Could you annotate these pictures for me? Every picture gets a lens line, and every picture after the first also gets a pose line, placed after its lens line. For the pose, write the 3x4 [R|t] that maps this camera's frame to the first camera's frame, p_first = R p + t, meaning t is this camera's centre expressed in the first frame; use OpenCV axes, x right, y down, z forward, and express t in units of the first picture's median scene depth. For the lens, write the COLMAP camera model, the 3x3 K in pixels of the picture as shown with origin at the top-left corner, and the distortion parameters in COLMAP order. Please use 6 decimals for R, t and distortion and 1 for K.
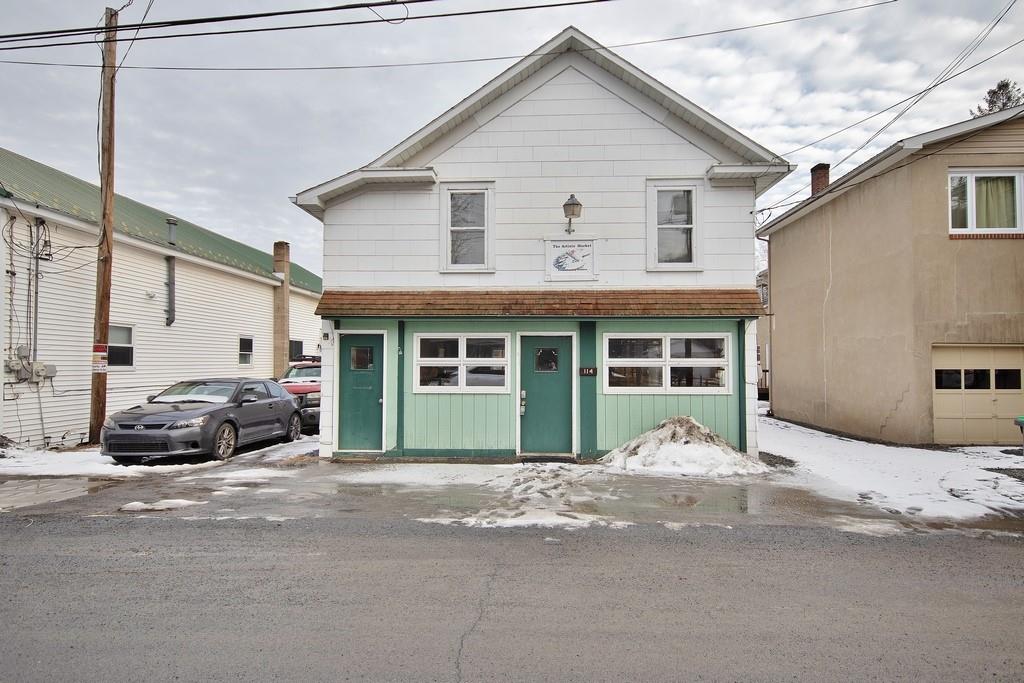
lens RADIAL K [[552.3, 0, 519.2], [0, 552.3, 342.2], [0, 0, 1]] dist [0.014192, 0.000568]
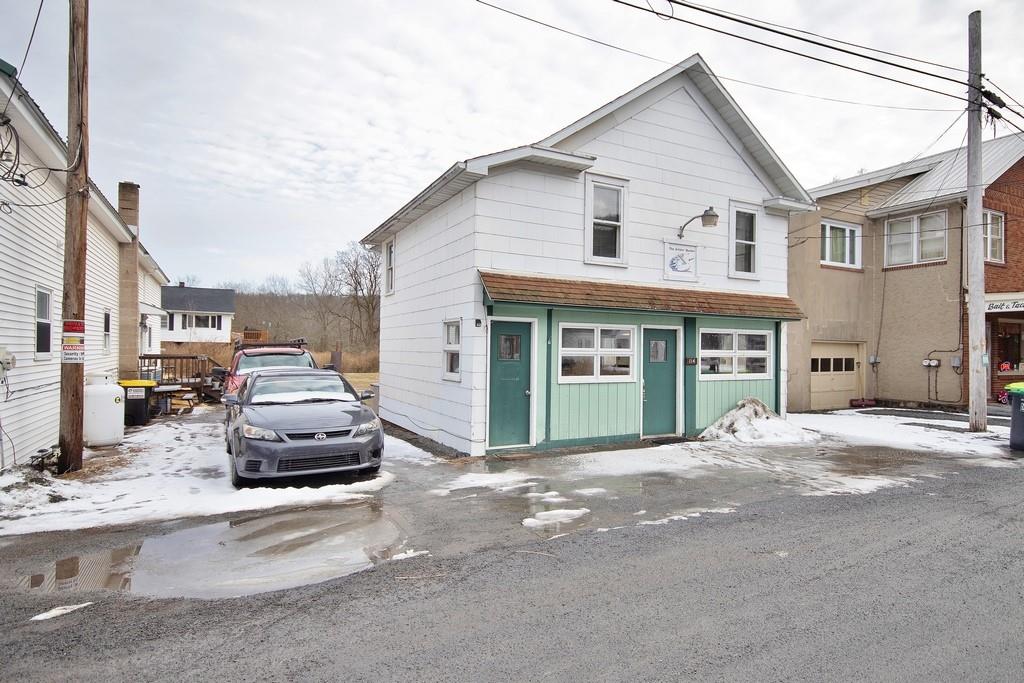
lens RADIAL K [[552.3, 0, 519.2], [0, 552.3, 342.2], [0, 0, 1]] dist [0.014192, 0.000568]
pose [[0.862376, 0.014814, 0.506052, -0.752671], [-0.029736, 0.999328, 0.021419, -0.000411], [-0.505395, -0.033519, 0.862237, 0.190860]]
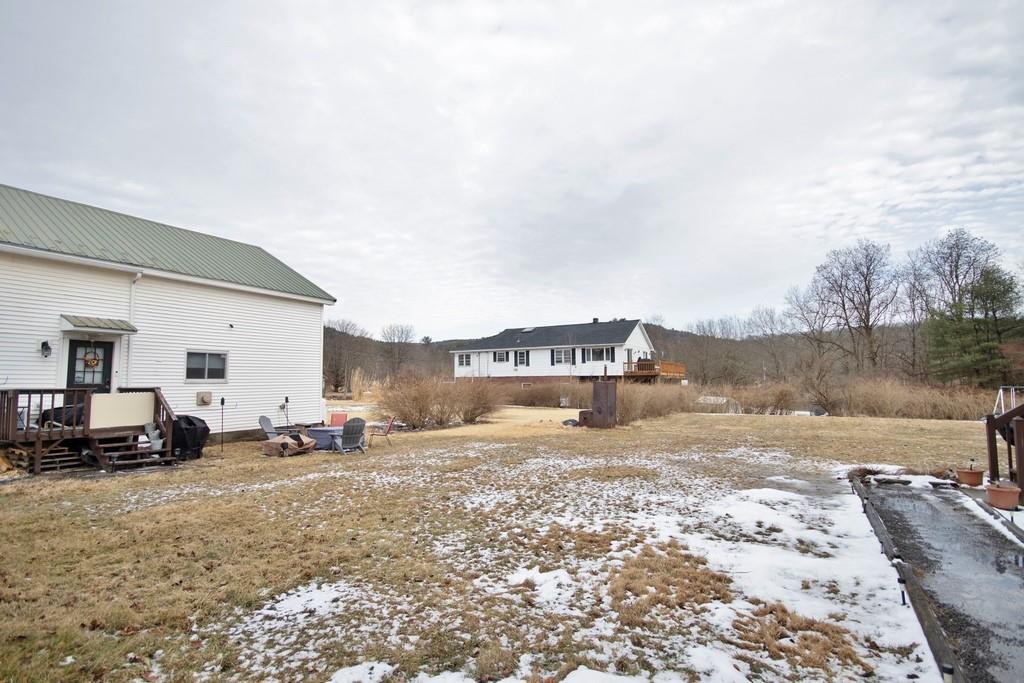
lens RADIAL K [[471.0, 0, 518.3], [0, 471.0, 342.3], [0, 0, 1]] dist [0.005731, -0.006838]
pose [[0.889118, -0.047343, -0.455223, 0.647308], [0.026583, 0.998298, -0.051903, 0.098882], [0.456906, 0.034047, 0.888863, 1.979419]]
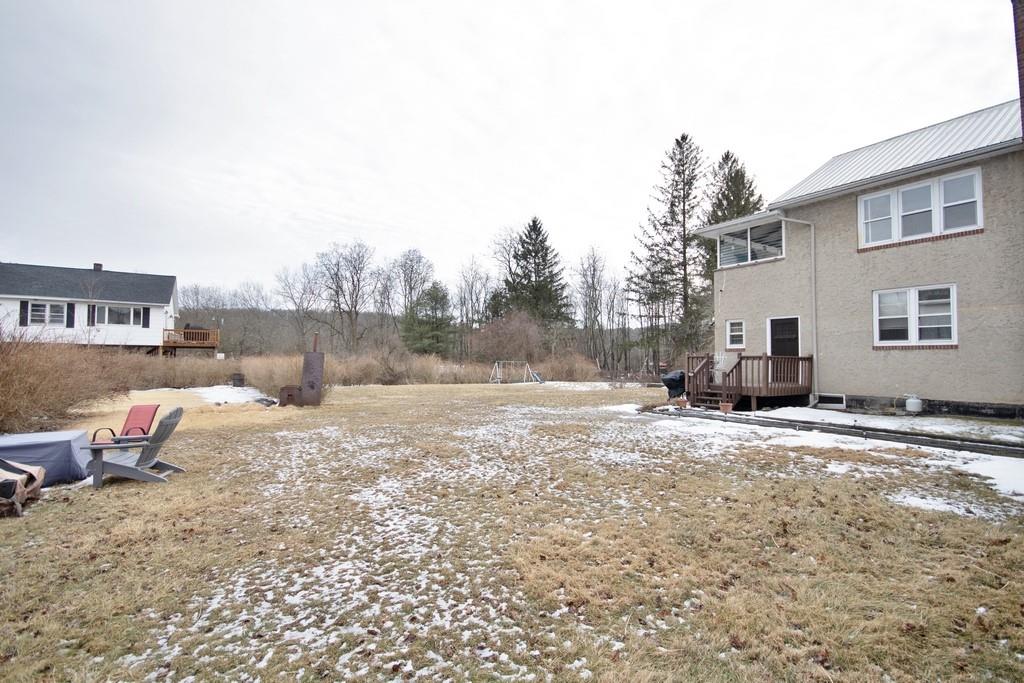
lens RADIAL K [[471.0, 0, 518.3], [0, 471.0, 342.3], [0, 0, 1]] dist [0.005731, -0.006838]
pose [[0.815947, 0.022956, 0.577670, -0.327453], [-0.026360, 0.999649, -0.002492, 0.121009], [-0.577525, -0.013194, 0.816266, 2.089392]]
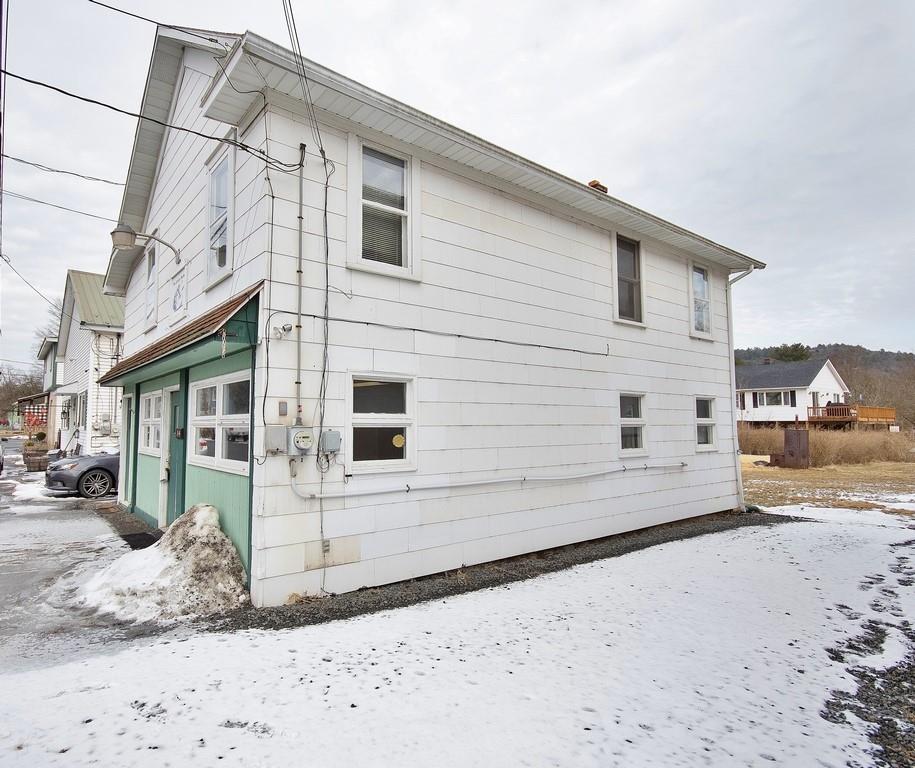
lens RADIAL K [[529.9, 0, 398.4], [0, 529.9, 383.0], [0, 0, 1]] dist [0.001285, -0.000789]
pose [[0.621595, -0.064134, -0.780709, 0.892885], [0.030856, 0.997874, -0.057407, 0.034286], [0.782731, 0.011594, 0.622252, 0.765422]]
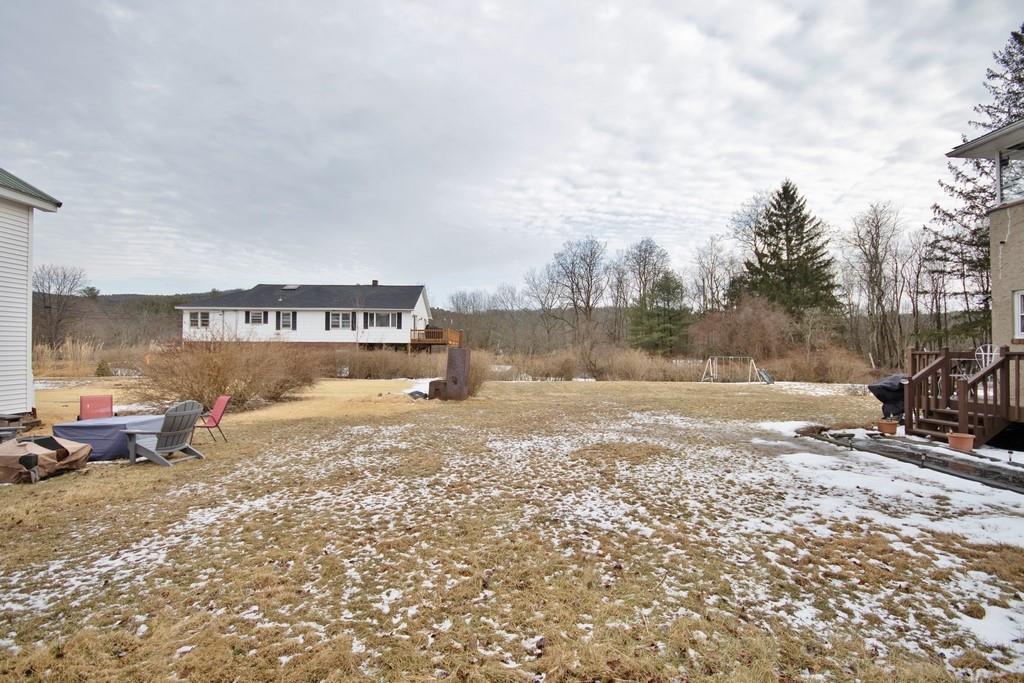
lens RADIAL K [[471.0, 0, 518.3], [0, 471.0, 342.3], [0, 0, 1]] dist [0.005731, -0.006838]
pose [[0.996743, 0.003416, 0.080567, 0.137429], [-0.004973, 0.999805, 0.019128, 0.112359], [-0.080486, -0.019466, 0.996566, 2.120670]]
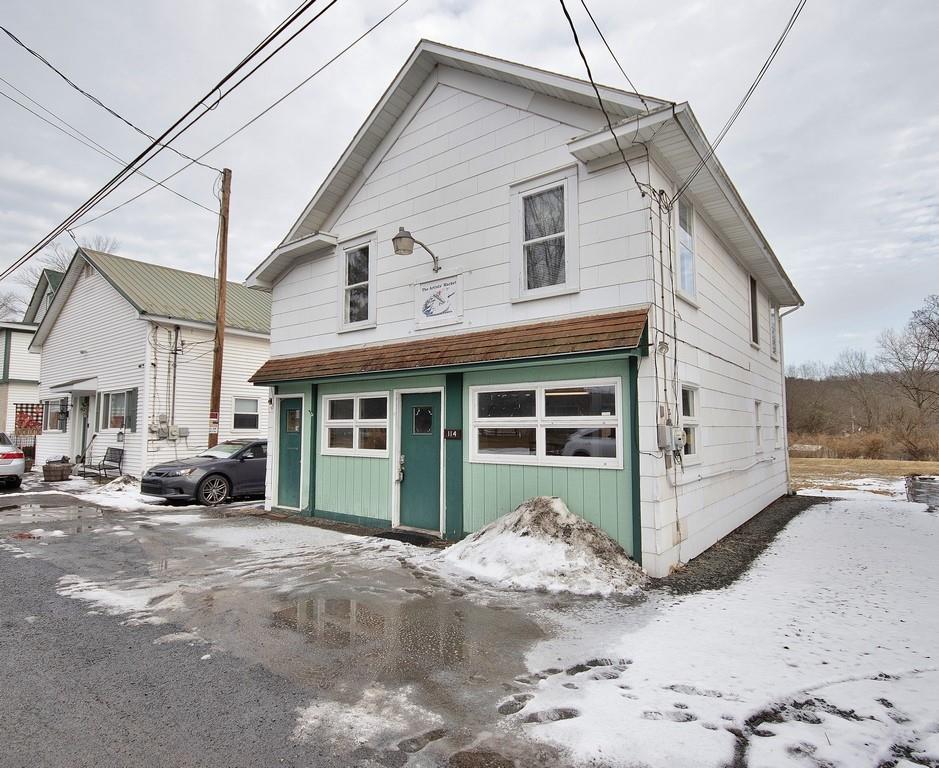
lens RADIAL K [[528.9, 0, 469.5], [0, 528.9, 384.0], [0, 0, 1]] dist [0.004203, 0.000614]
pose [[0.815960, -0.049558, -0.575980, 0.594381], [0.022500, 0.998286, -0.054019, 0.021679], [0.577670, 0.031118, 0.815677, 0.364906]]
